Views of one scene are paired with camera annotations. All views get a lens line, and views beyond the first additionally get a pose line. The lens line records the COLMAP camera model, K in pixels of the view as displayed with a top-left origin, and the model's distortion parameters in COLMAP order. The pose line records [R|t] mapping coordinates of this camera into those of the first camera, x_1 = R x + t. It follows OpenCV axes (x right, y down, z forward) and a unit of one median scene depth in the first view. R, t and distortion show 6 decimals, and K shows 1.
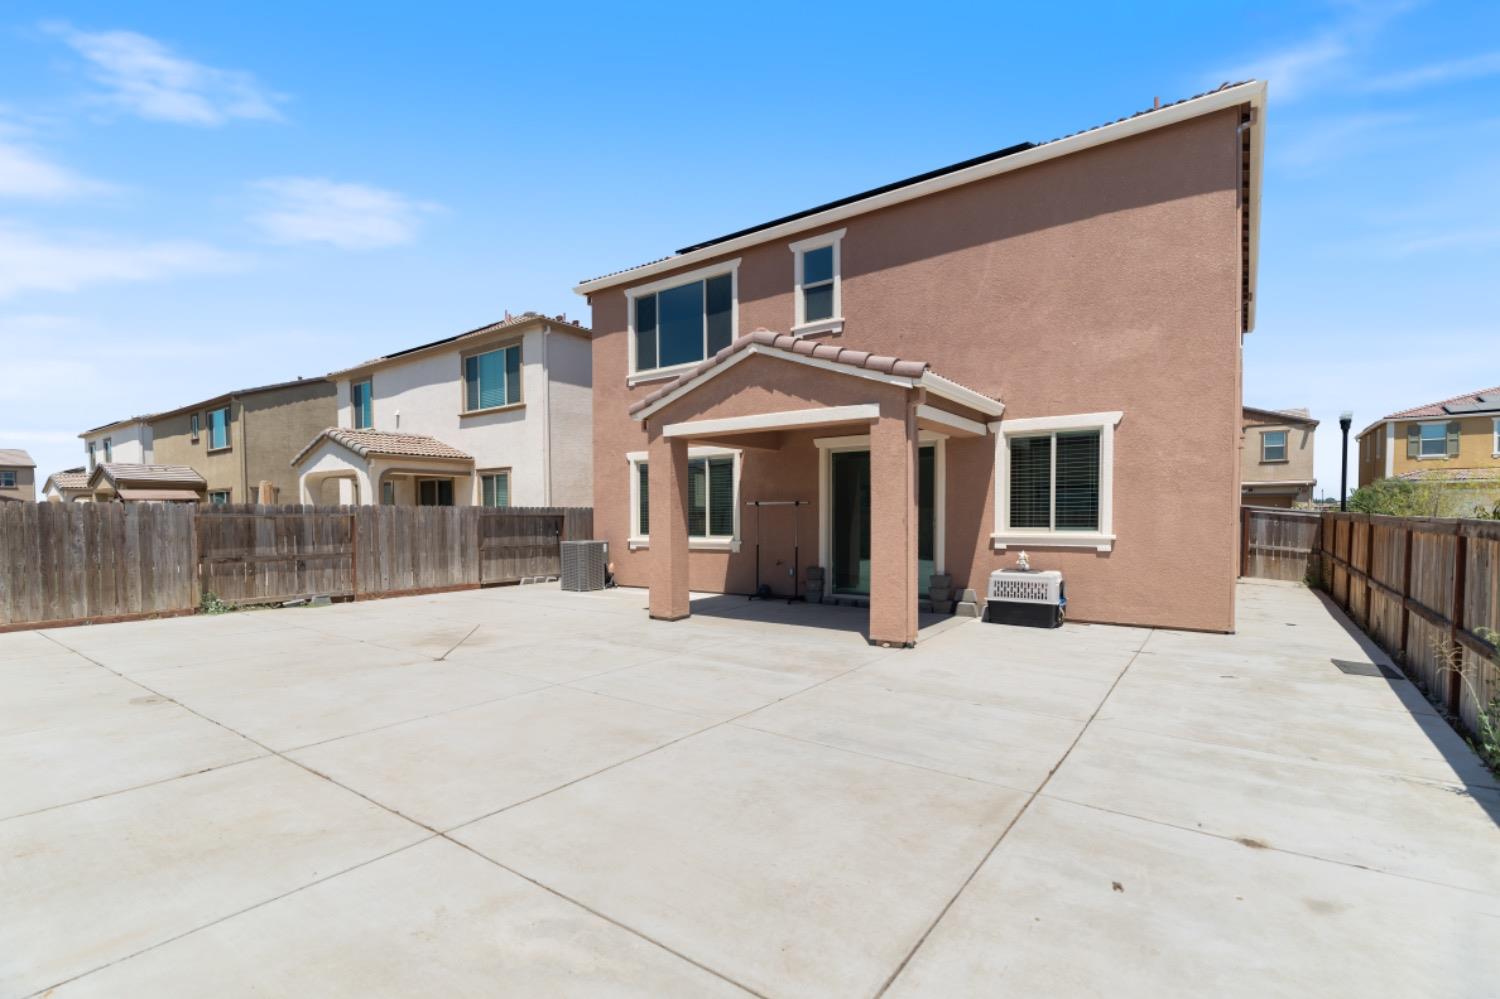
lens RADIAL K [[694.8, 0, 748.1], [0, 694.8, 538.5], [0, 0, 1]] dist [0.000569, 0.000361]
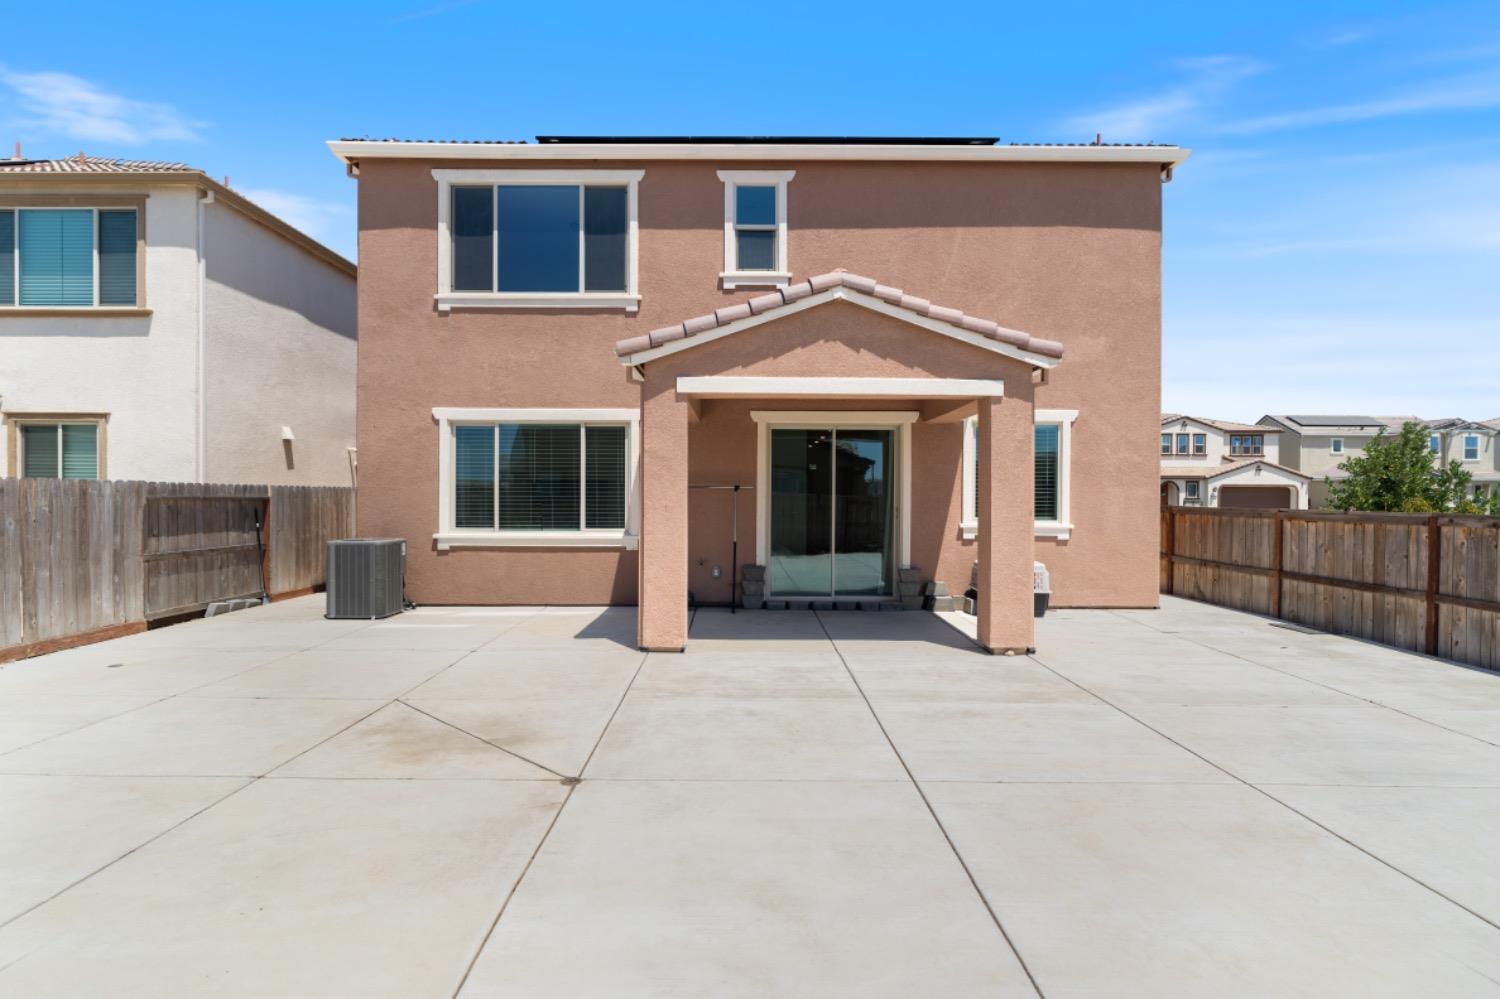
lens RADIAL K [[733.3, 0, 750.0], [0, 733.3, 499.5], [0, 0, 1]] dist [-0.002145, 0.000736]
pose [[0.805990, 0.007910, 0.591876, -0.421090], [0.009944, 0.999589, -0.026900, -0.013806], [-0.591845, 0.027567, 0.805580, 0.296415]]
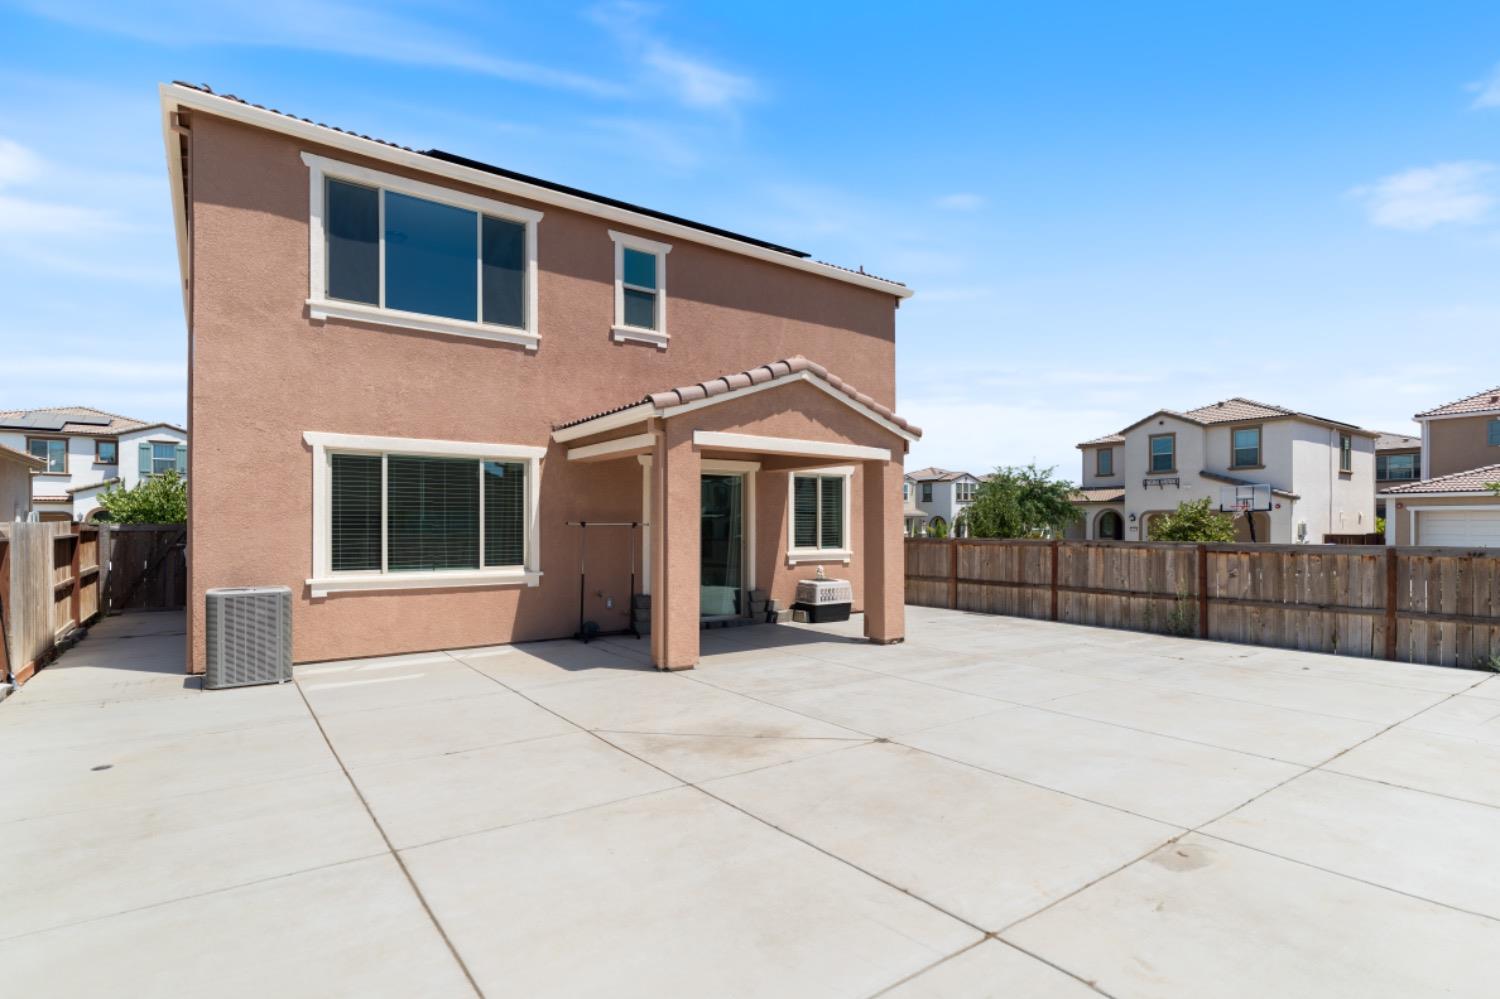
lens RADIAL K [[738.2, 0, 751.6], [0, 738.2, 525.9], [0, 0, 1]] dist [-0.002146, -0.000091]
pose [[0.309640, 0.009867, 0.950803, -0.776401], [0.030800, 0.999317, -0.020400, -0.024992], [-0.950355, 0.035602, 0.309125, 0.558630]]
